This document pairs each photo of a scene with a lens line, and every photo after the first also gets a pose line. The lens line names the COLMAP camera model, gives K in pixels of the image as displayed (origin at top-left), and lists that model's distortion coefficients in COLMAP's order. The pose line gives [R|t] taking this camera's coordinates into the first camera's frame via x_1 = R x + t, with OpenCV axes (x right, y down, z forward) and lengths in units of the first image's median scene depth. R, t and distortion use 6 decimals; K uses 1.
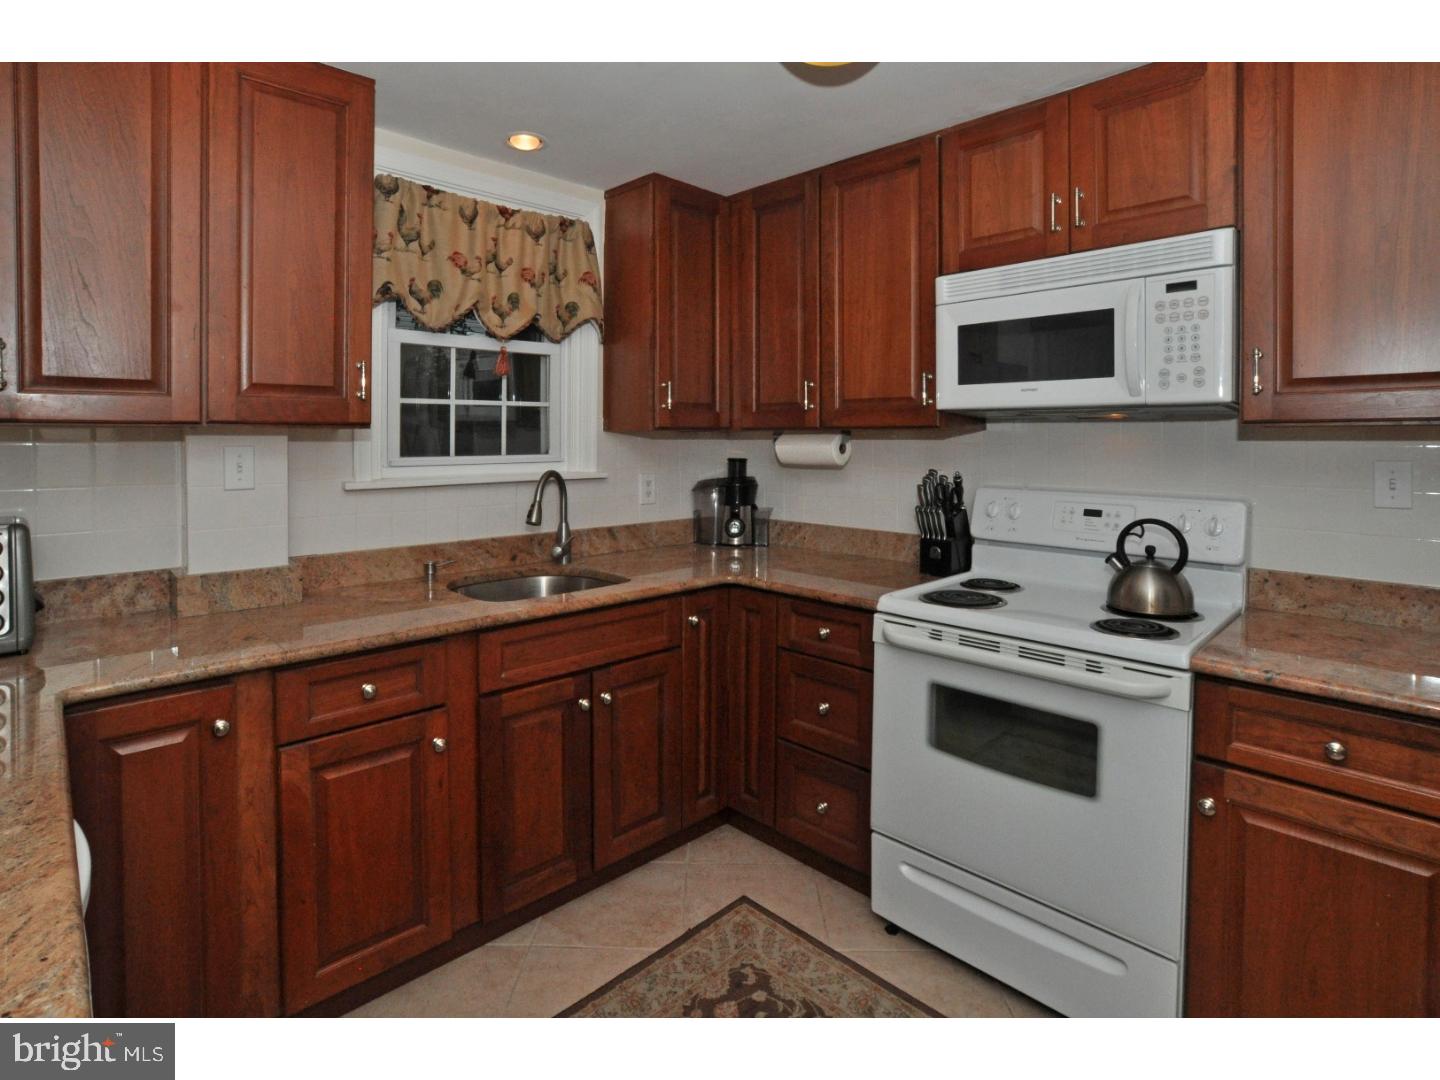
lens RADIAL K [[727.5, 0, 726.2], [0, 727.5, 534.8], [0, 0, 1]] dist [-0.055609, 0.032793]
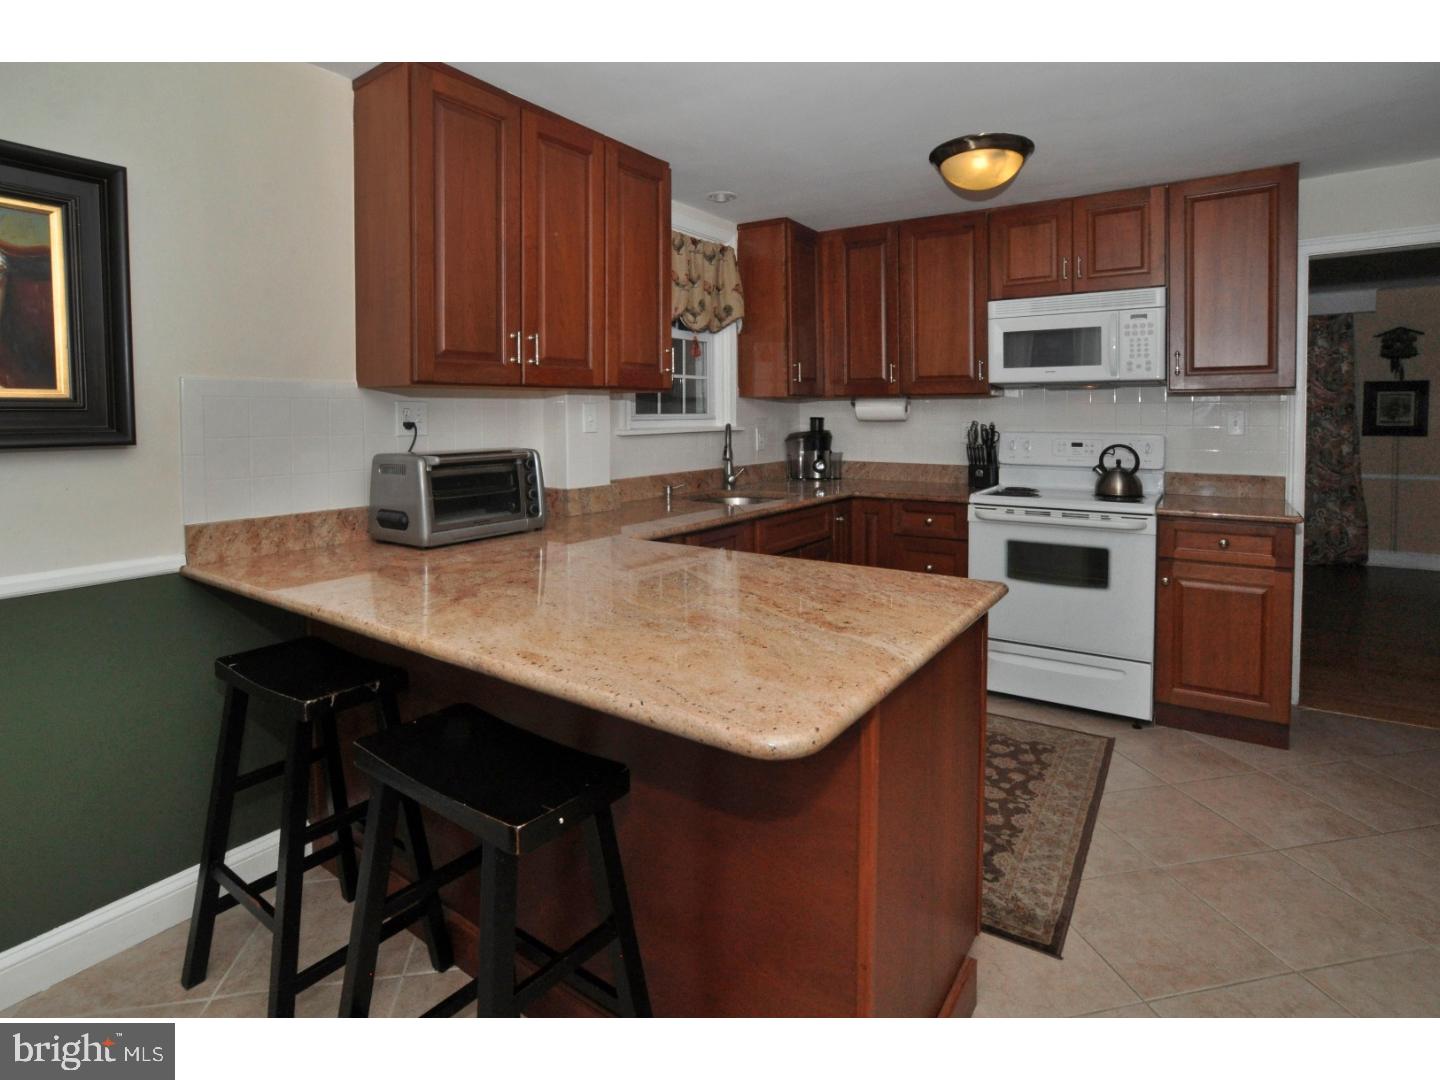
lens RADIAL K [[727.5, 0, 726.2], [0, 727.5, 534.8], [0, 0, 1]] dist [-0.055609, 0.032793]
pose [[0.981063, -0.037002, 0.190122, -0.607535], [0.030509, 0.998851, 0.036971, 0.090356], [-0.191271, -0.030470, 0.981064, -0.490489]]
